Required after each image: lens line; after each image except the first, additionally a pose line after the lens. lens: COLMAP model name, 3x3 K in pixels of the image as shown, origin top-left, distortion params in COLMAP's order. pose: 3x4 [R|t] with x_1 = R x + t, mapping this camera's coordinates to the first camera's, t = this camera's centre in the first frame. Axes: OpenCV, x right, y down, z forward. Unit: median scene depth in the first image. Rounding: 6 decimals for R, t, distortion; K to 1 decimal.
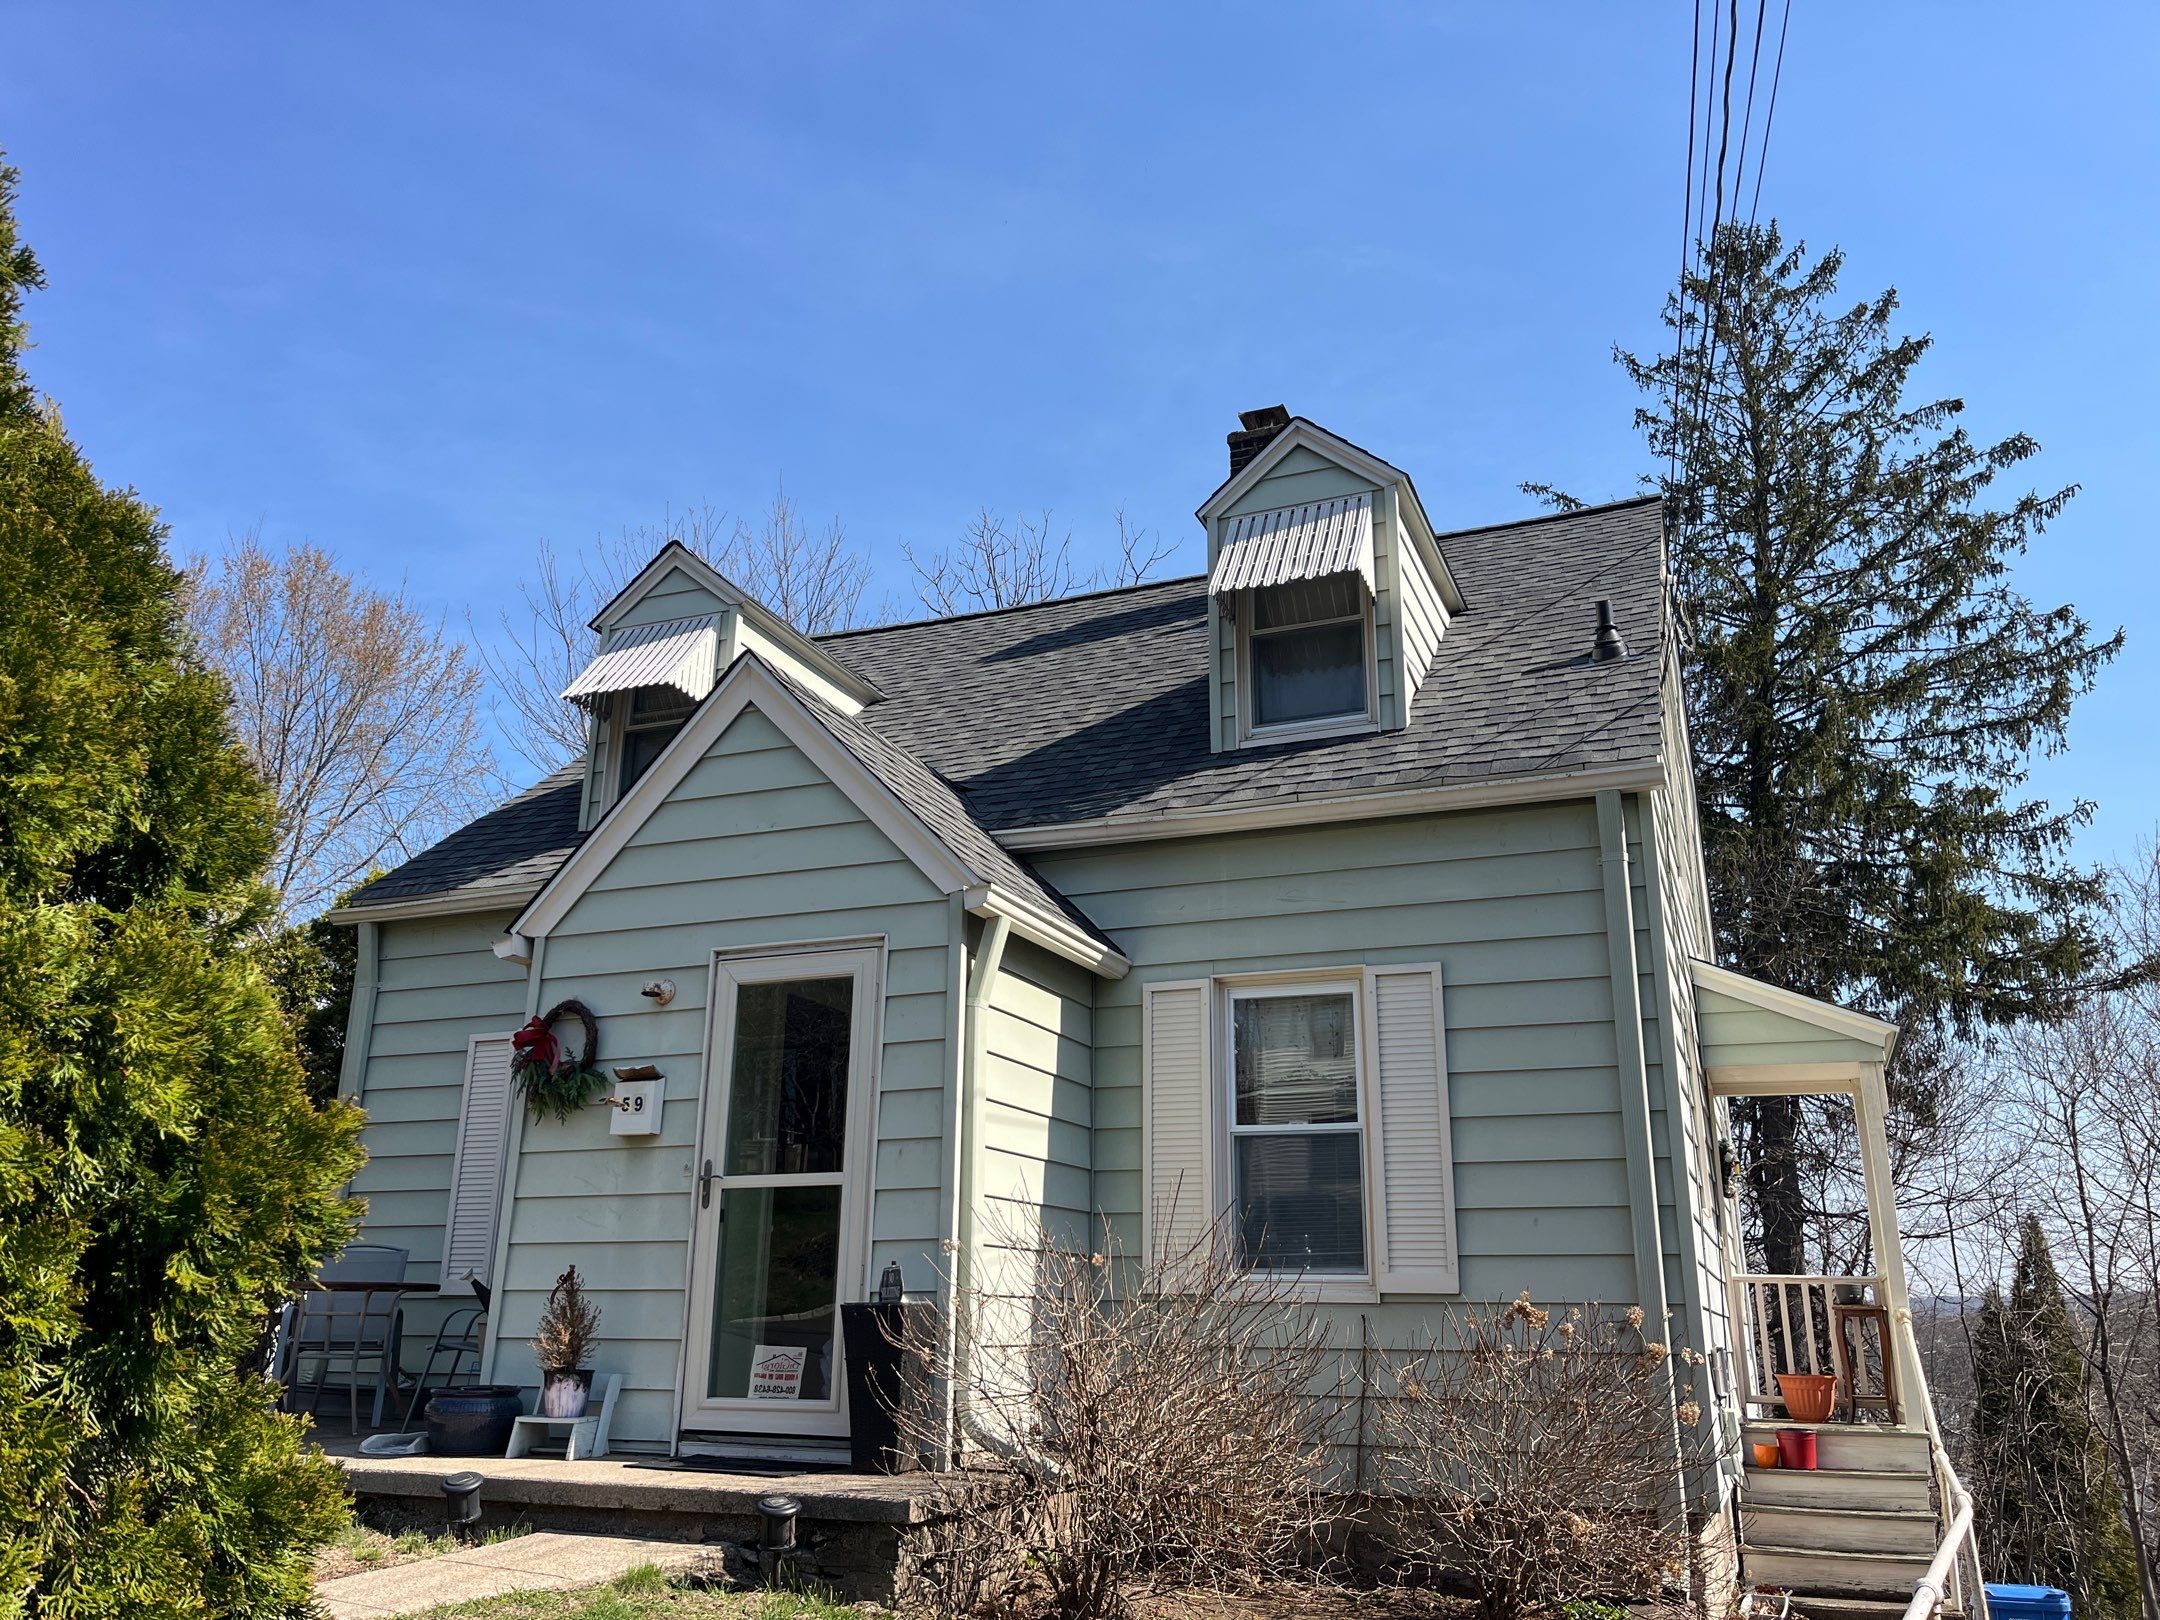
lens RADIAL K [[1630.3, 0, 1064.3], [0, 1630.3, 816.2], [0, 0, 1]] dist [0.052687, -0.070960]
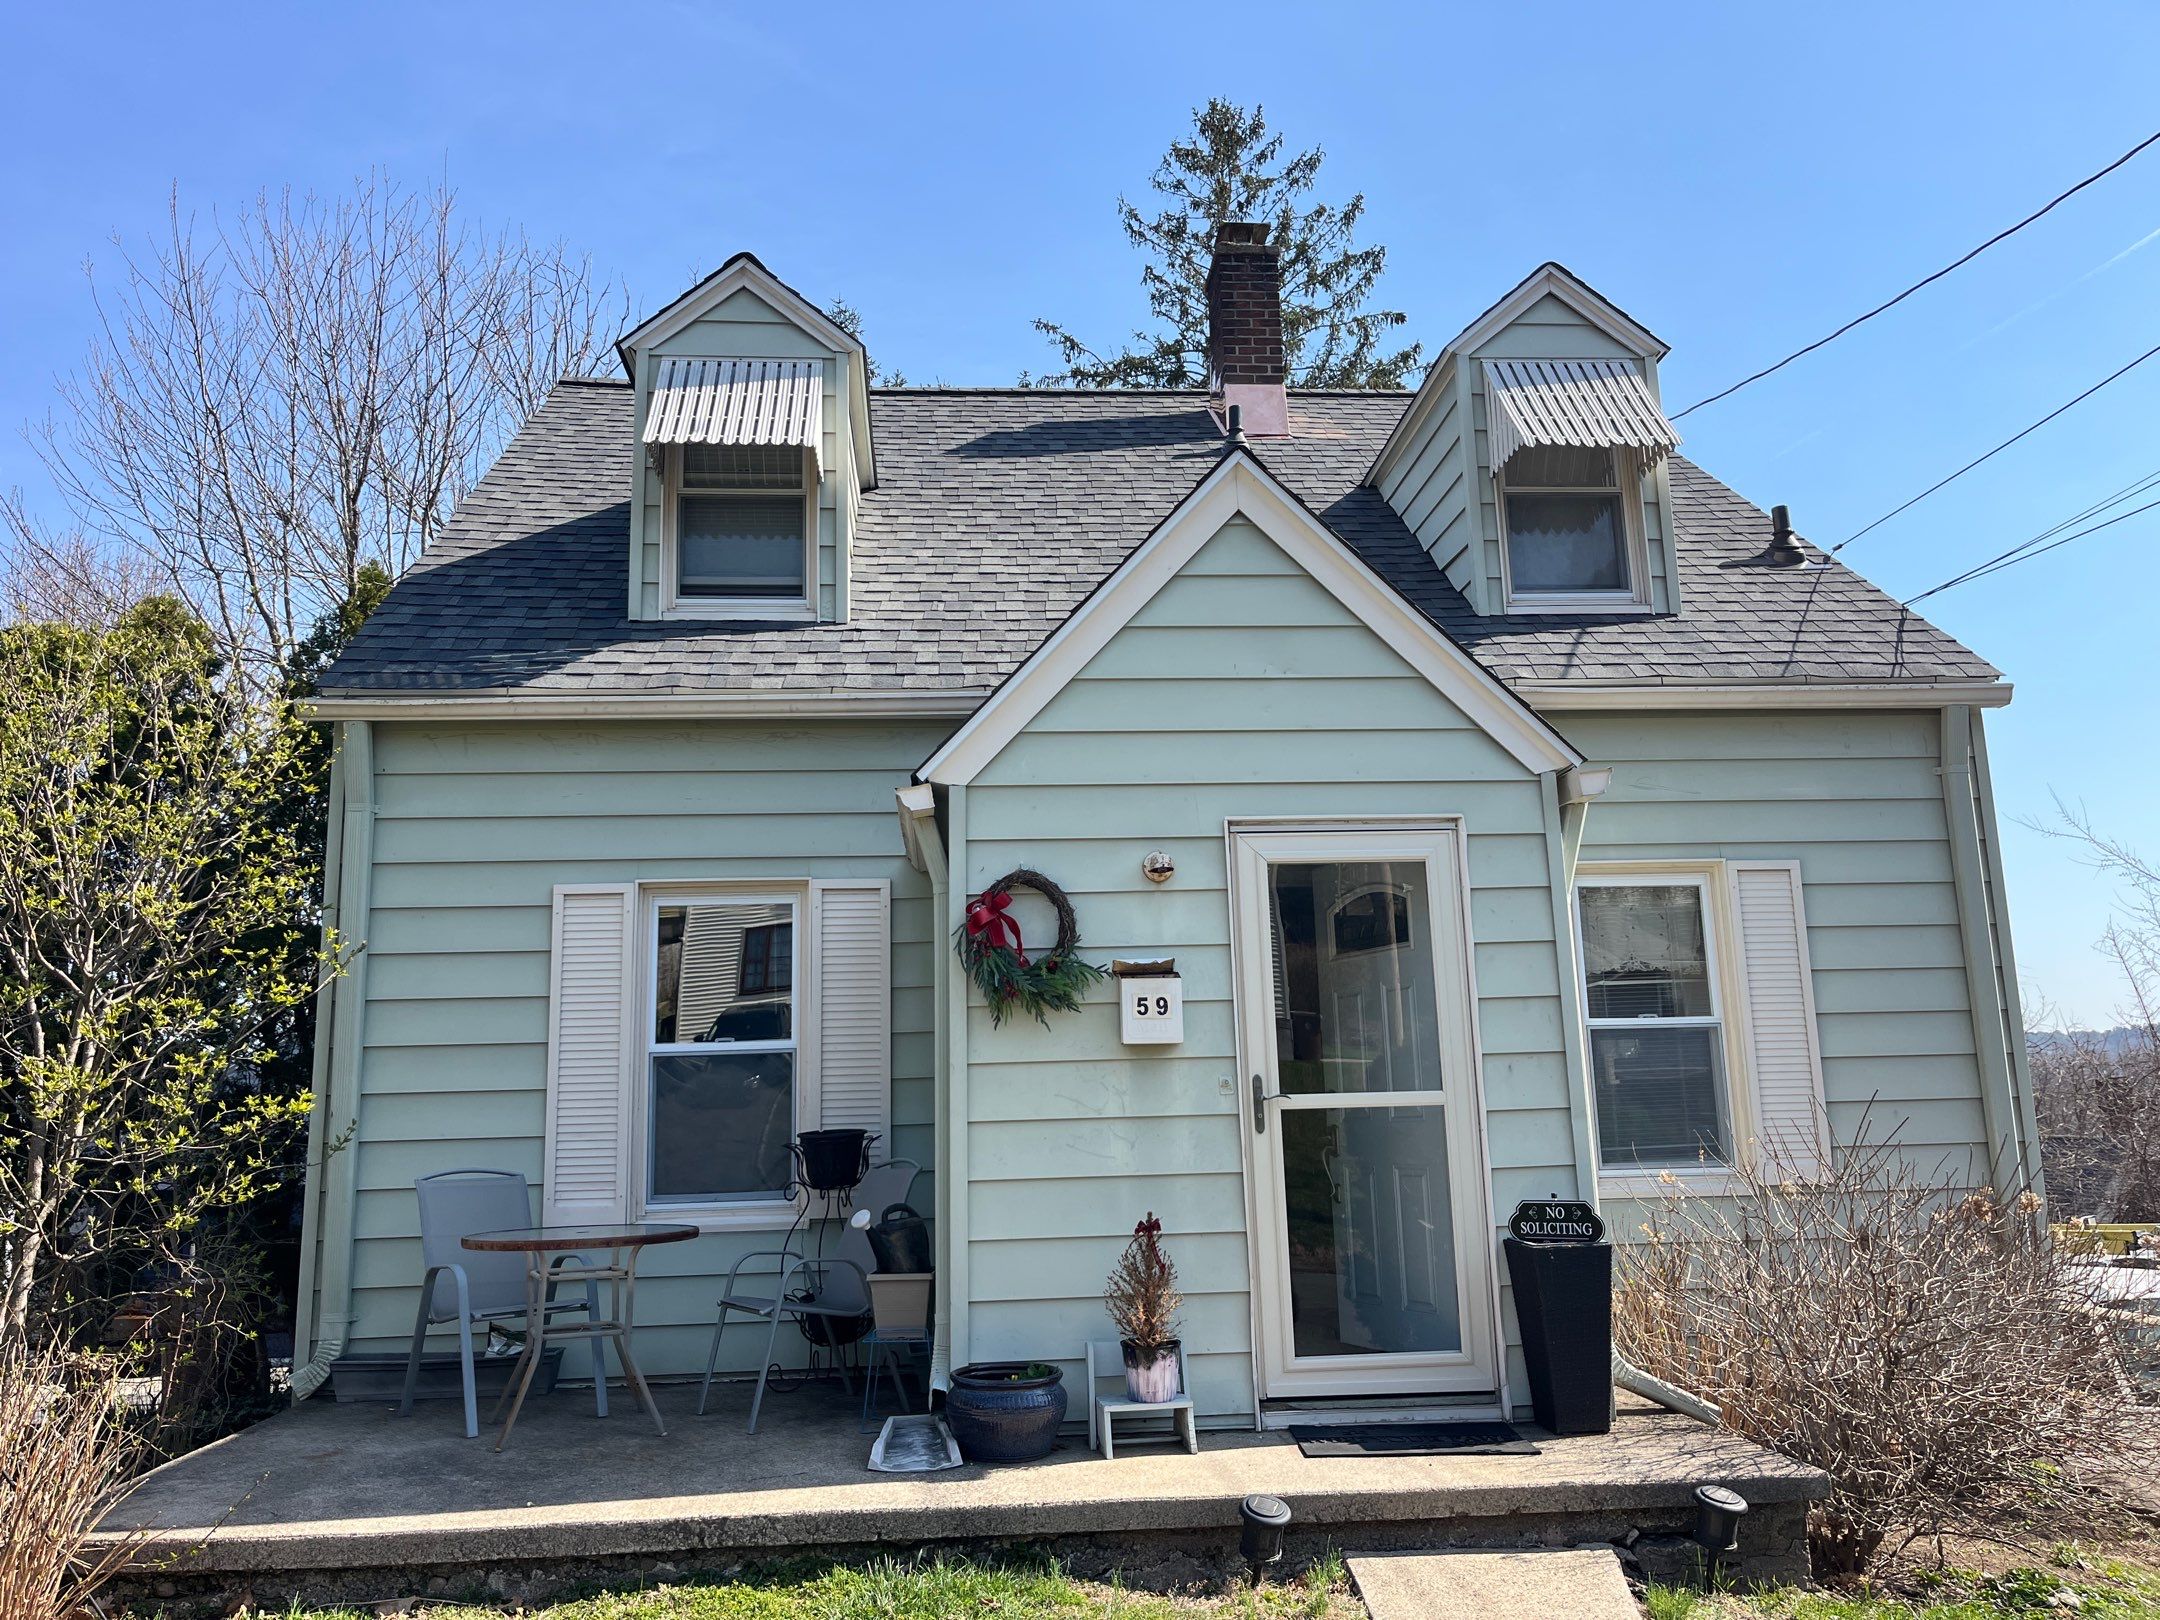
lens RADIAL K [[1630.3, 0, 1064.3], [0, 1630.3, 816.2], [0, 0, 1]] dist [0.052687, -0.070960]
pose [[0.894300, 0.046477, 0.445047, -0.638645], [-0.097709, 0.990873, 0.092863, 0.013020], [-0.436669, -0.126532, 0.890679, 0.307986]]
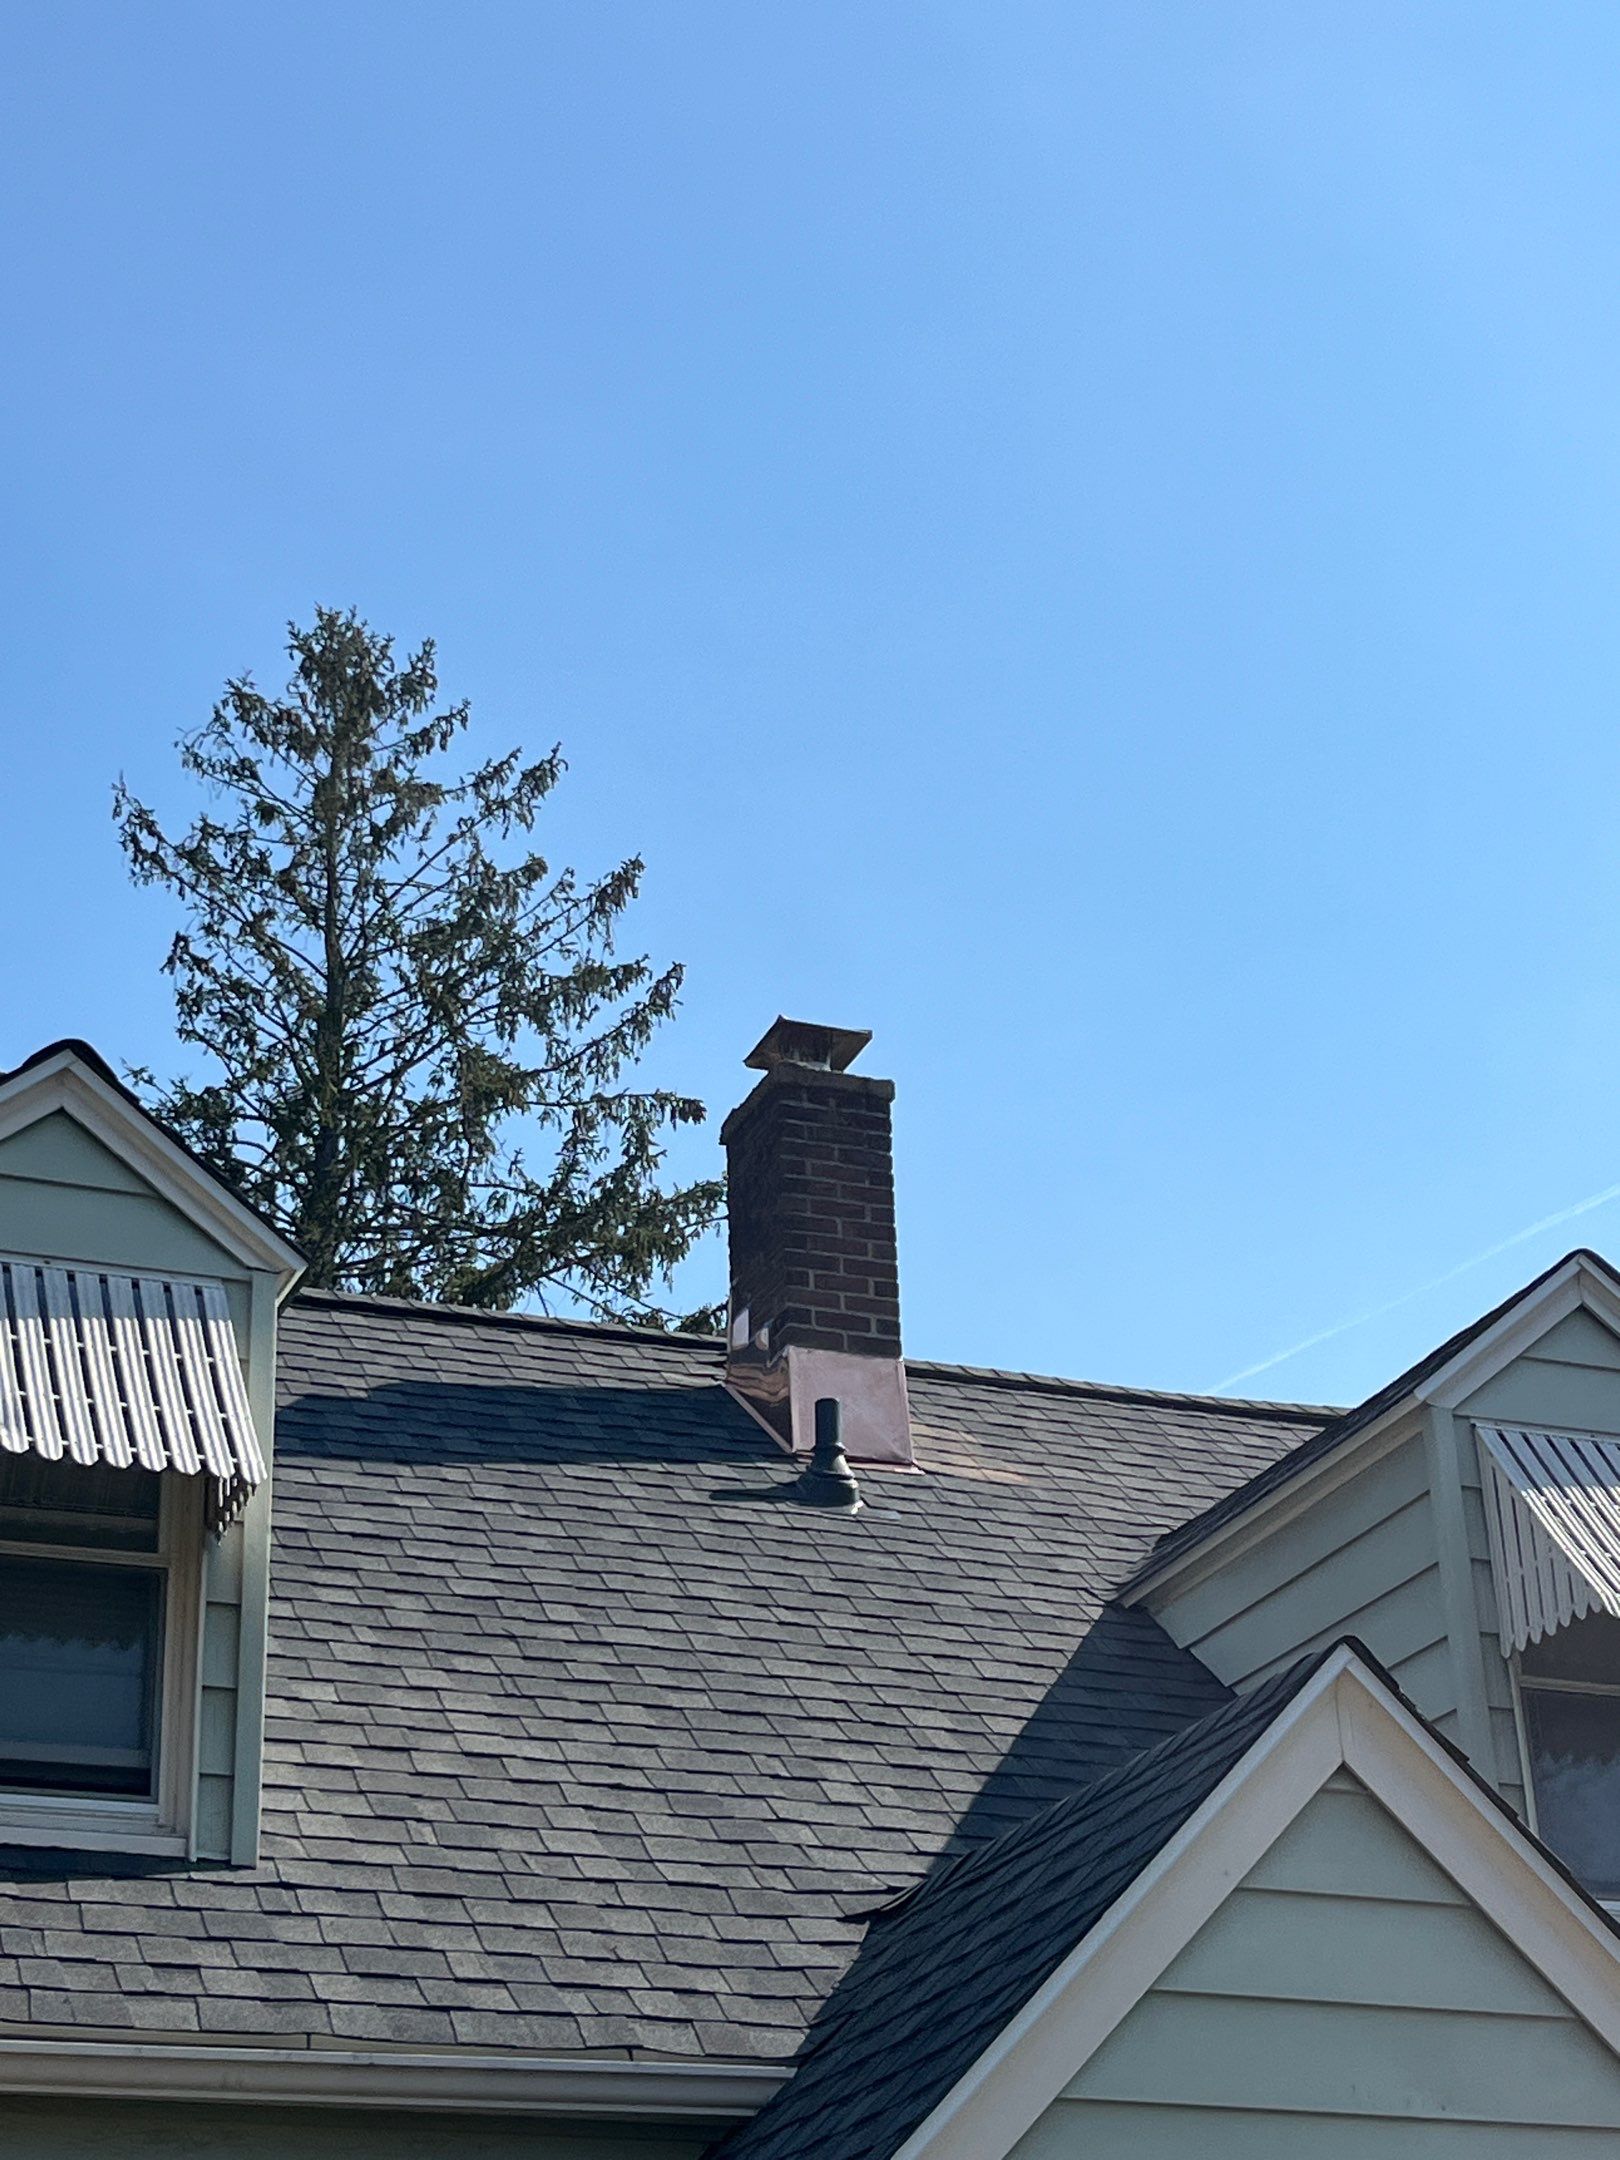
lens RADIAL K [[3772.4, 0, 804.7], [0, 3772.4, 1187.4], [0, 0, 1]] dist [0.302969, -1.769256]
pose [[0.714829, 0.254164, 0.651475, -0.968656], [-0.169467, 0.966803, -0.191238, -0.005590], [-0.678455, 0.026299, 0.734171, 0.405154]]
